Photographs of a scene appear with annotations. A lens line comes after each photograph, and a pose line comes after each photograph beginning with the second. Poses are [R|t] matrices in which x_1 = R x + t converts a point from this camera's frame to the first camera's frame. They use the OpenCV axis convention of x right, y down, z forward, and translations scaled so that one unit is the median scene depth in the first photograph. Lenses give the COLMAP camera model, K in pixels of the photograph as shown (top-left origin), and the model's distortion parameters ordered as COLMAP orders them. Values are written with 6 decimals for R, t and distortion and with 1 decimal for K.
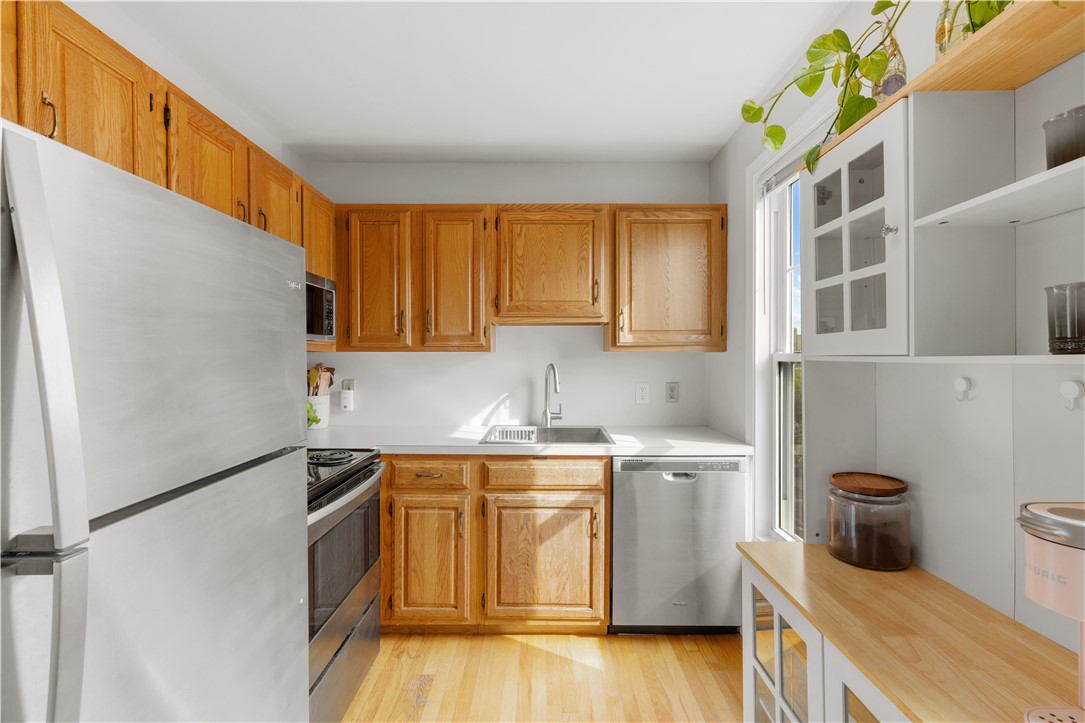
lens RADIAL K [[464.7, 0, 542.5], [0, 464.7, 361.5], [0, 0, 1]] dist [-0.000227, 0.000042]
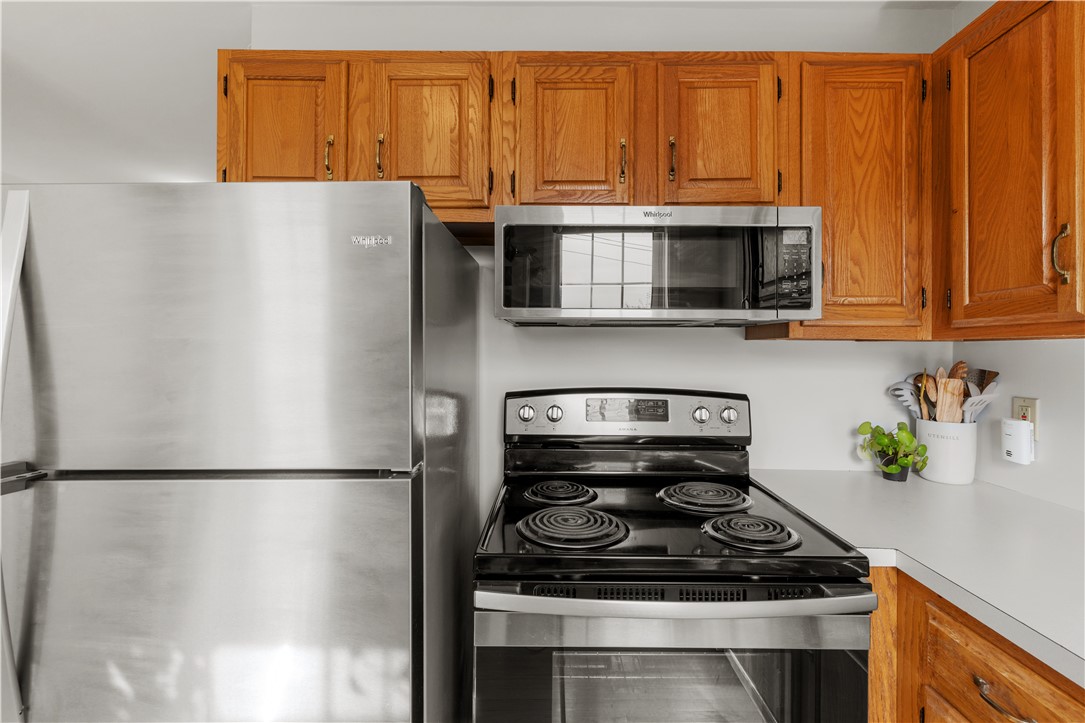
lens RADIAL K [[481.2, 0, 543.3], [0, 481.2, 345.7], [0, 0, 1]] dist [-0.001067, 0.000468]
pose [[0.001411, -0.009000, -0.999959, 0.139171], [-0.016414, 0.999825, -0.009022, -0.003478], [0.999864, 0.016426, 0.001263, 0.927357]]
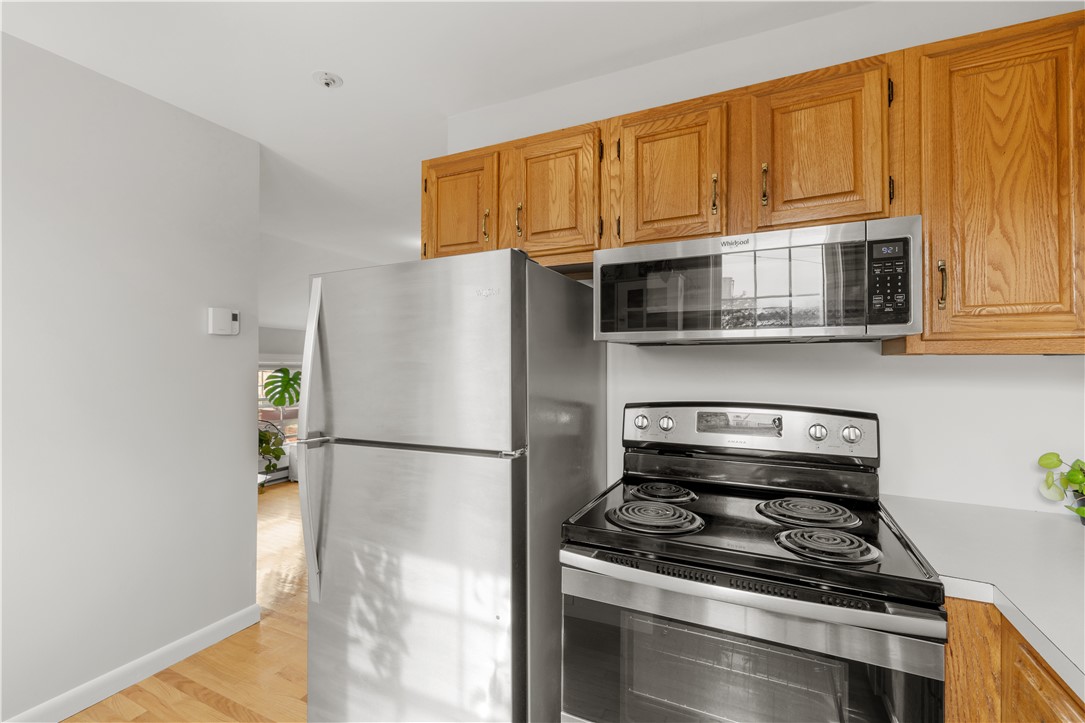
lens RADIAL K [[491.1, 0, 542.0], [0, 491.1, 355.2], [0, 0, 1]] dist [-0.000910, 0.000245]
pose [[-0.437584, -0.017735, -0.899002, 0.284901], [-0.012121, 0.999831, -0.013824, -0.010603], [0.899096, 0.004848, -0.437725, 1.176112]]
